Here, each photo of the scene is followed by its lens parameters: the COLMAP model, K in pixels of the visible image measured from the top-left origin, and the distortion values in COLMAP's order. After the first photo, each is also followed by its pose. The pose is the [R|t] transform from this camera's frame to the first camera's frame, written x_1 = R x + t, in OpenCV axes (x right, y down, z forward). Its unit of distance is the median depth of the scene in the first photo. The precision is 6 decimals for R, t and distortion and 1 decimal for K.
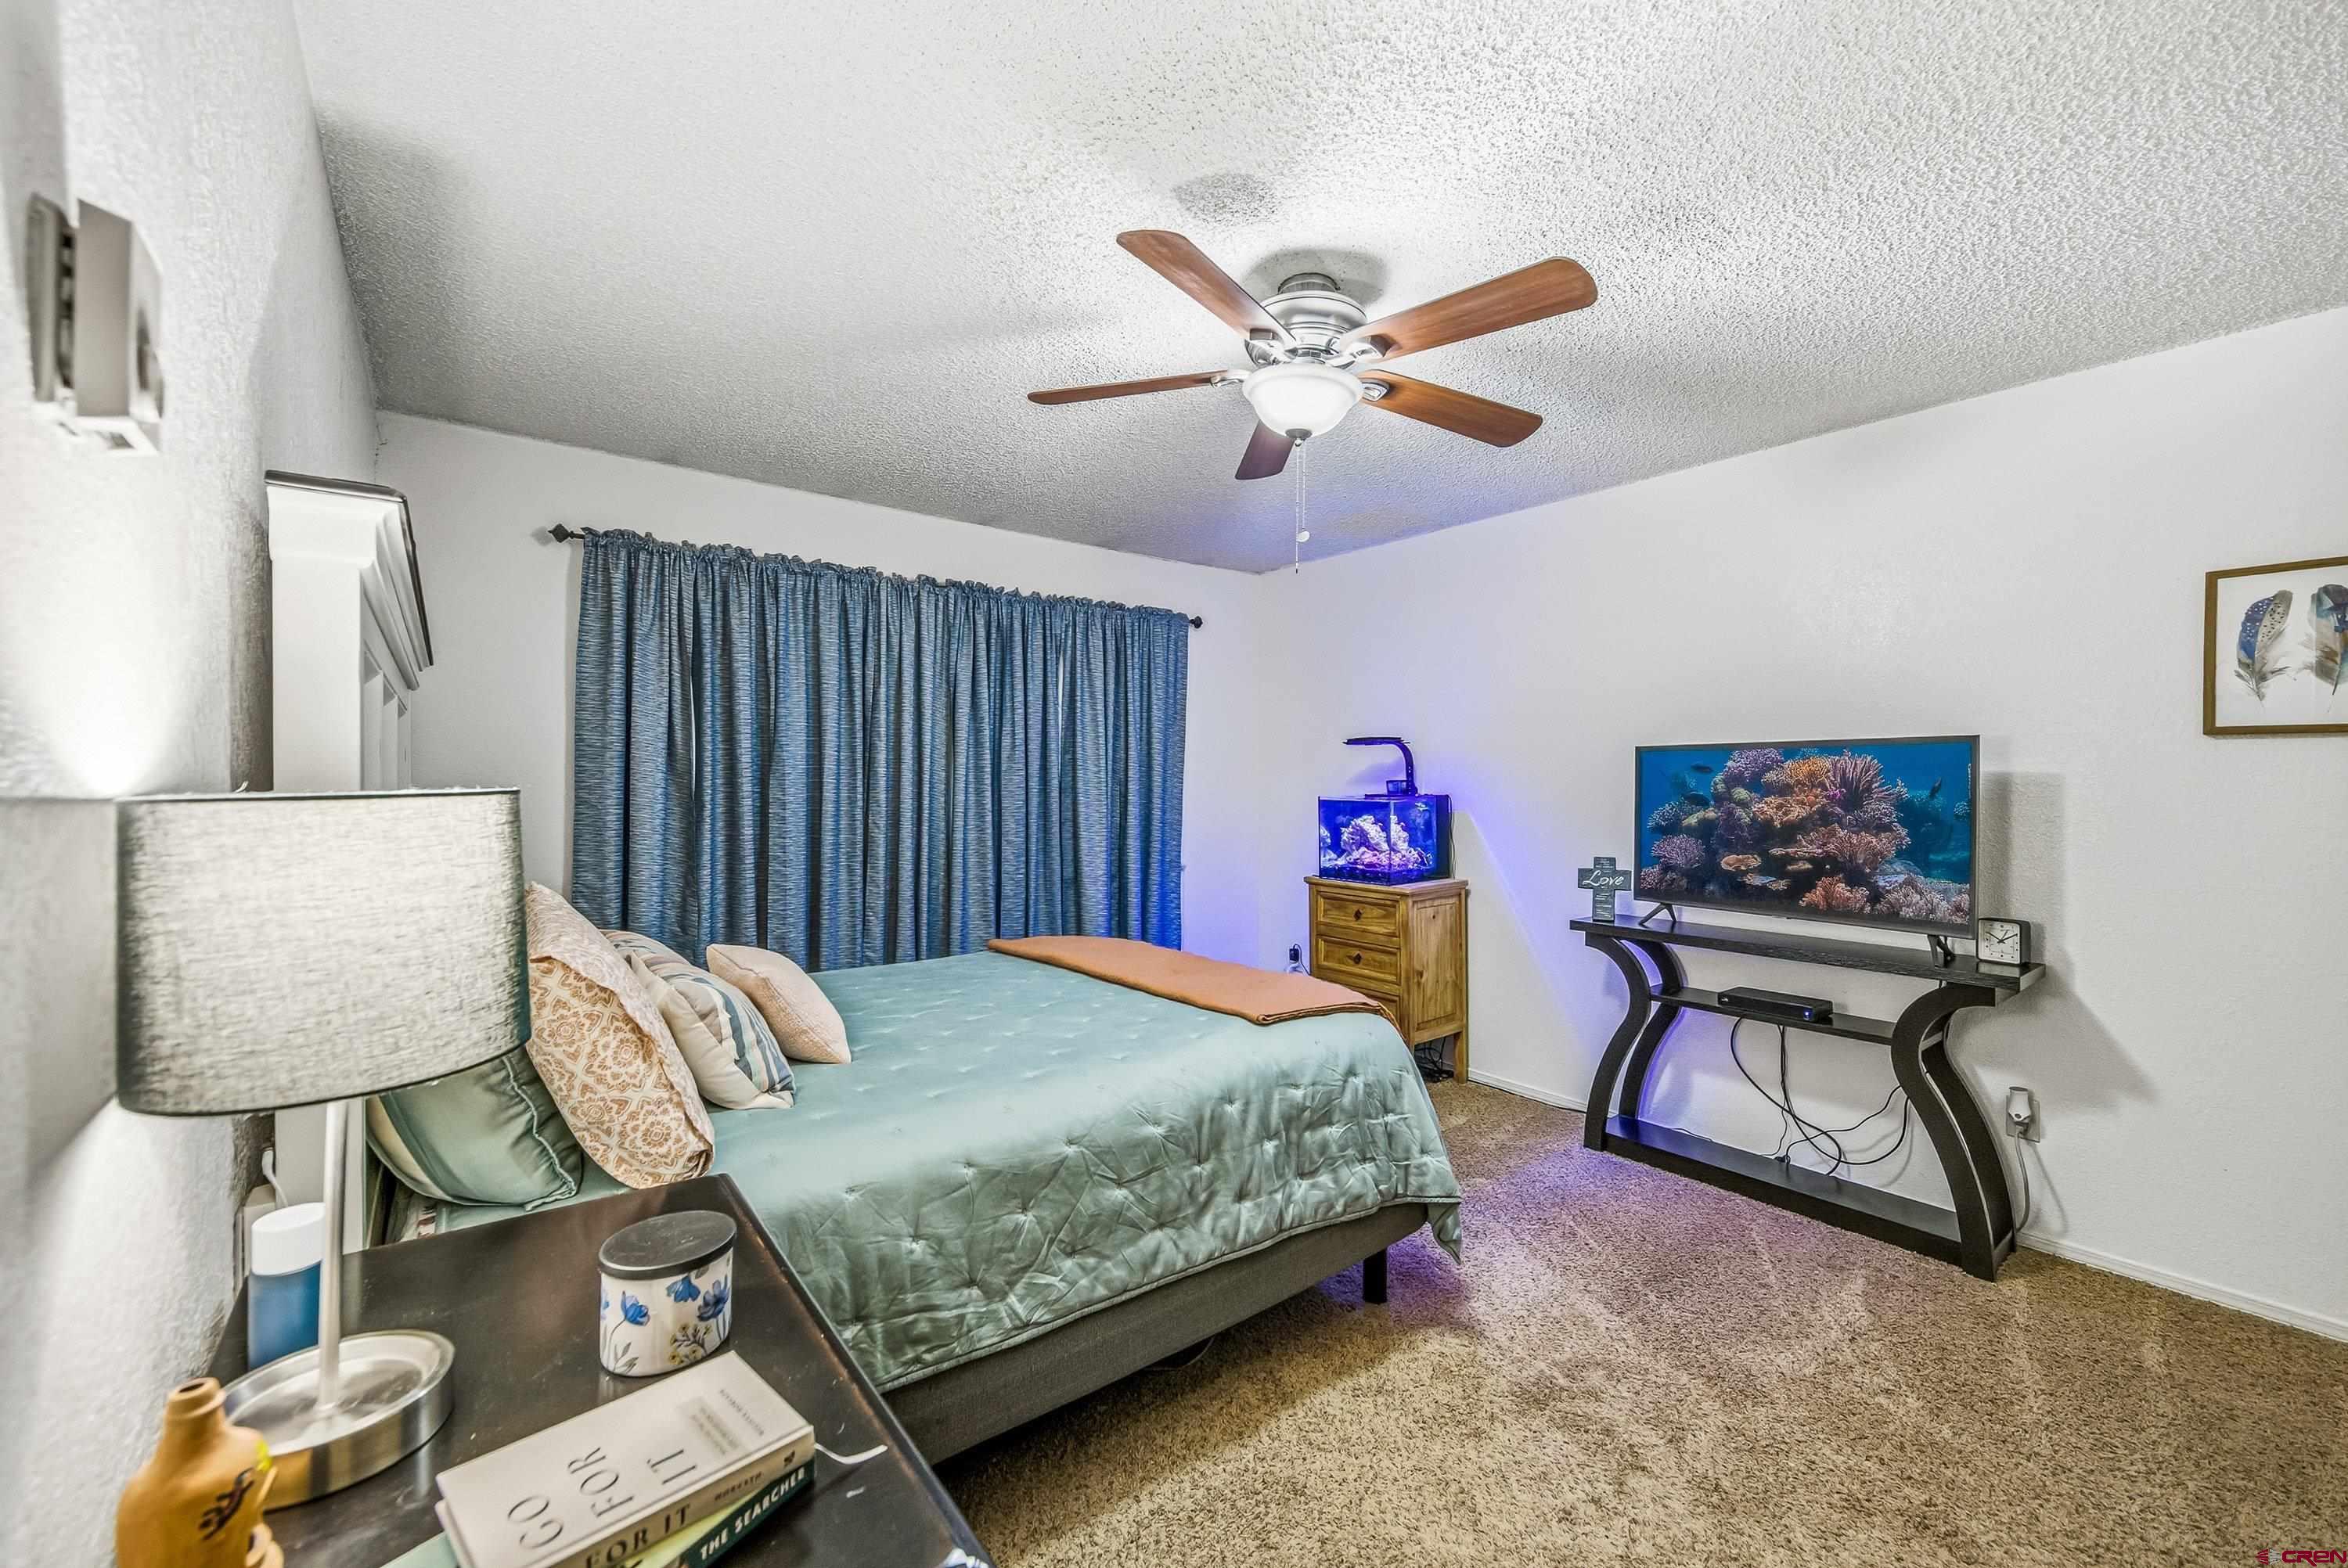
lens RADIAL K [[885.6, 0, 1174.0], [0, 885.6, 784.0], [0, 0, 1]] dist [0.012880, -0.000132]
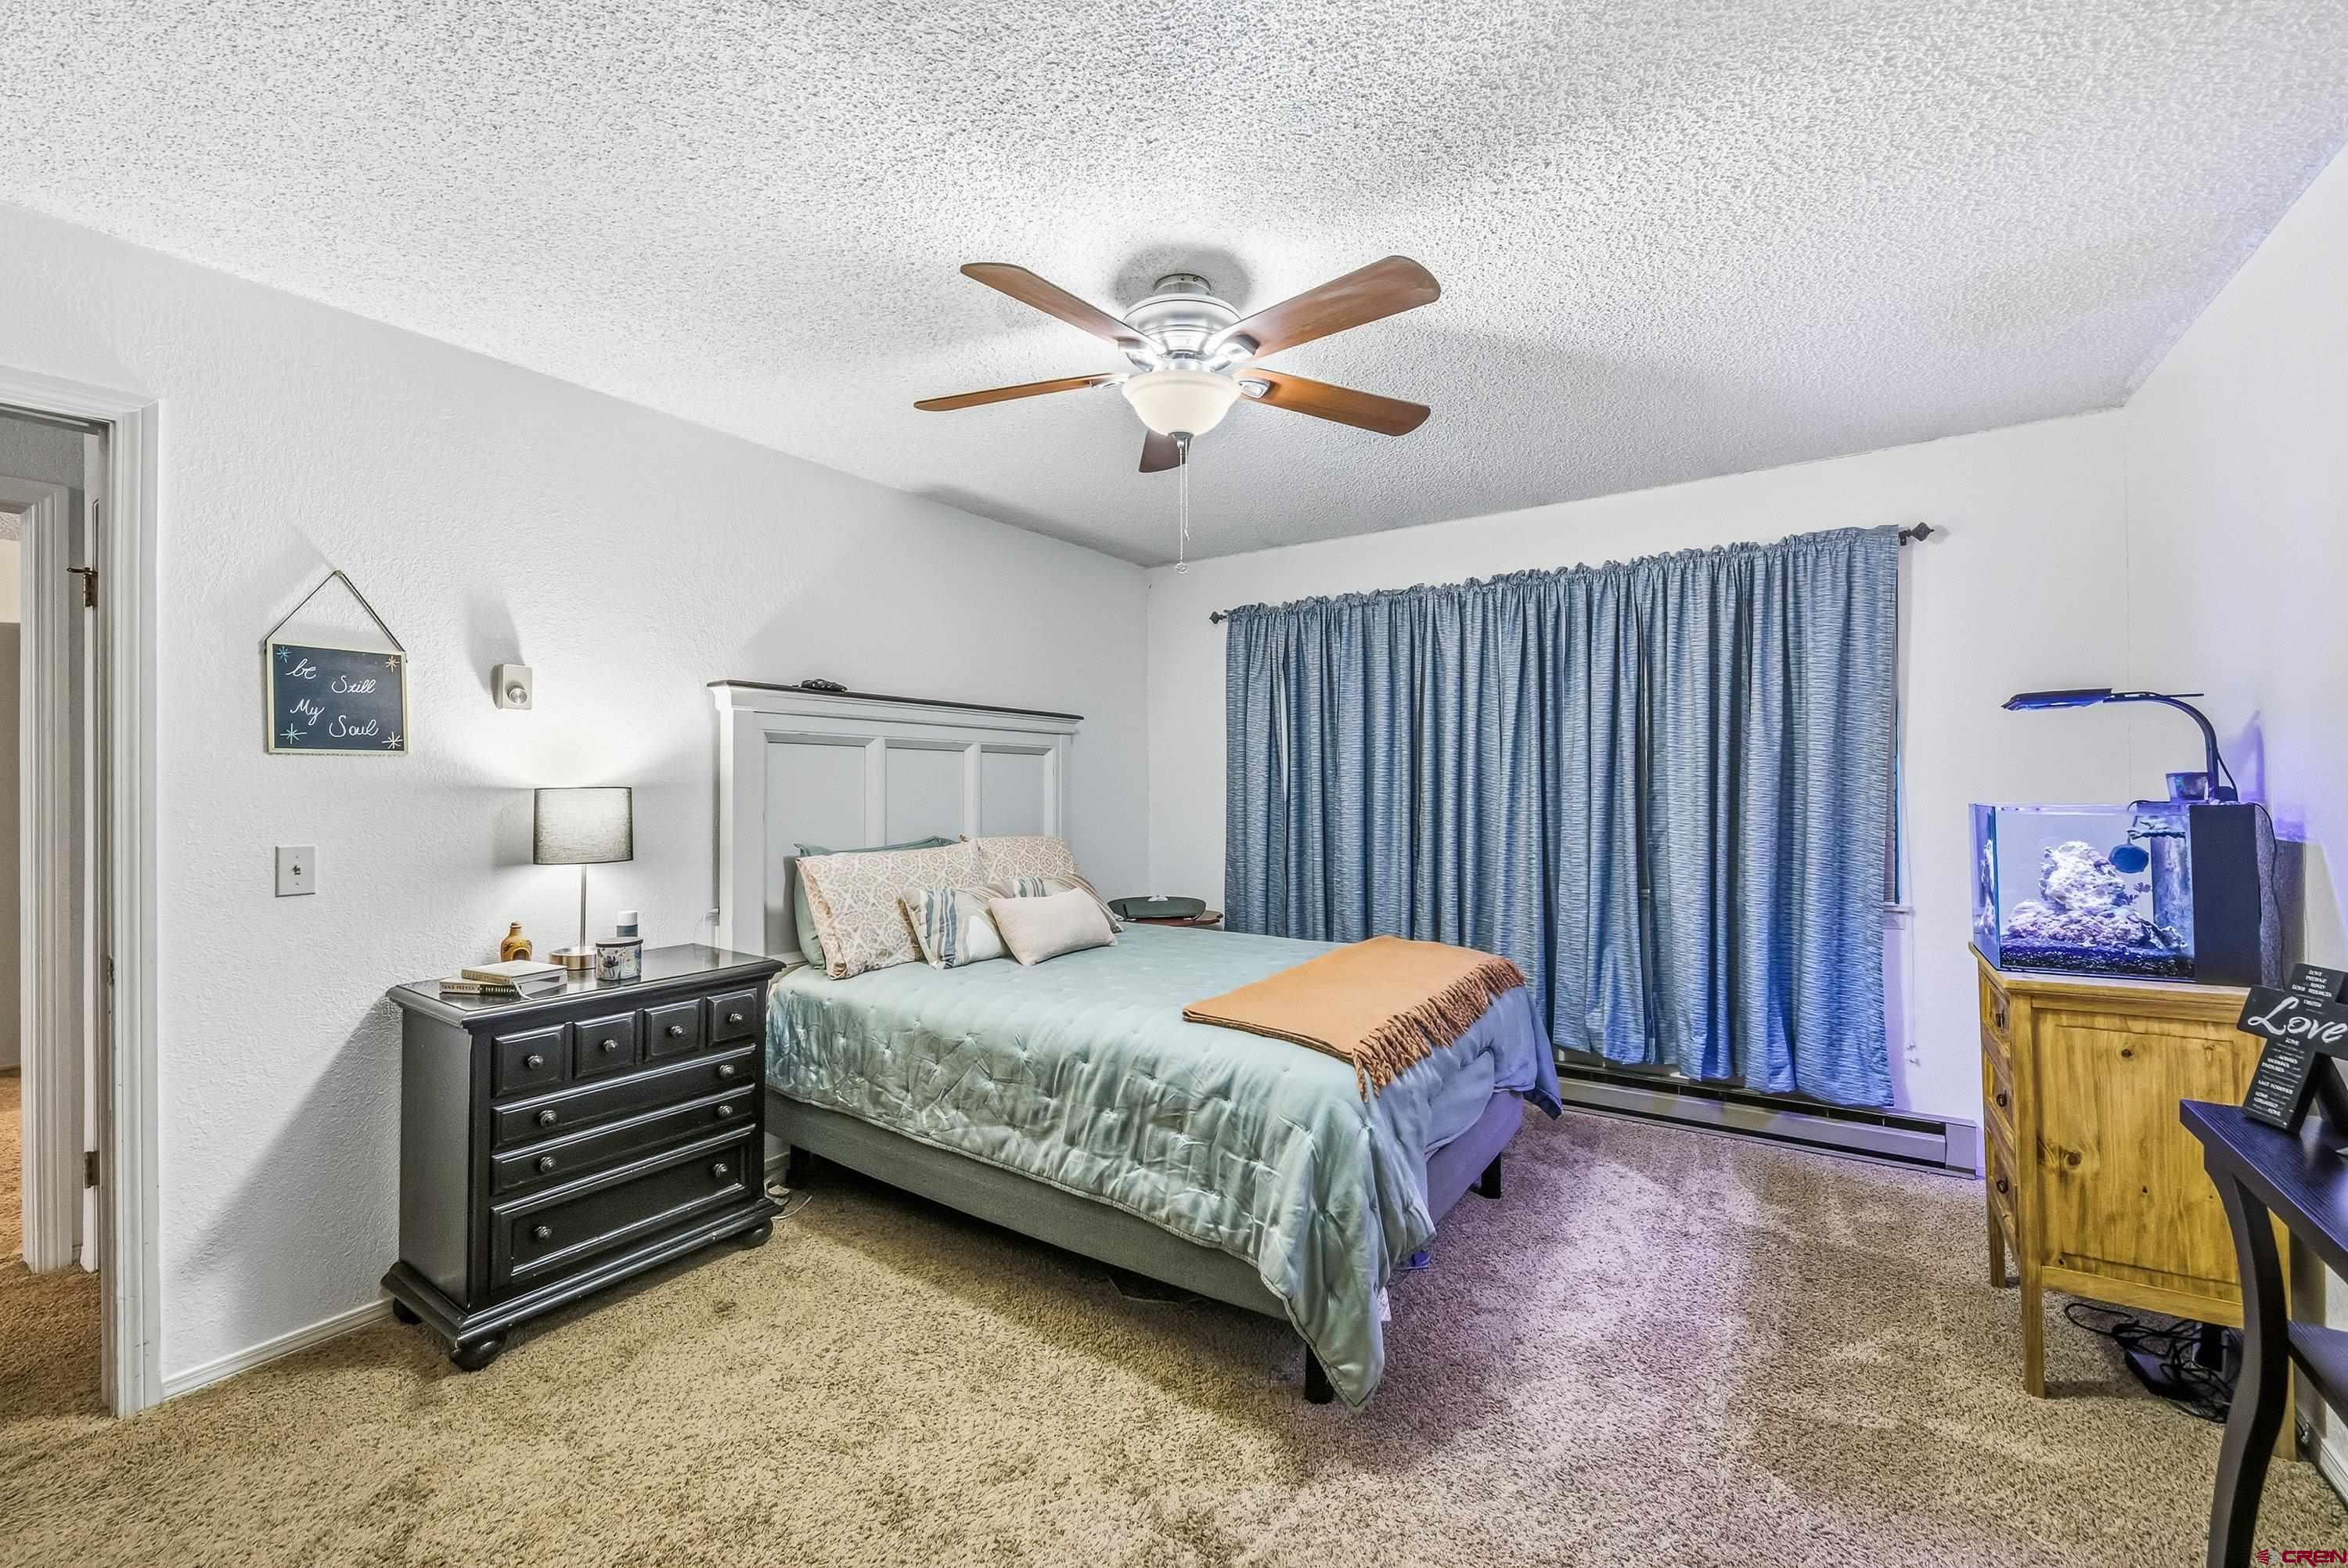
lens RADIAL K [[885.6, 0, 1174.0], [0, 885.6, 784.0], [0, 0, 1]] dist [0.012880, -0.000132]
pose [[0.358966, -0.004937, -0.933337, 1.146737], [0.000911, 0.999987, -0.004939, 0.009133], [0.933350, 0.000923, 0.358966, 0.684552]]
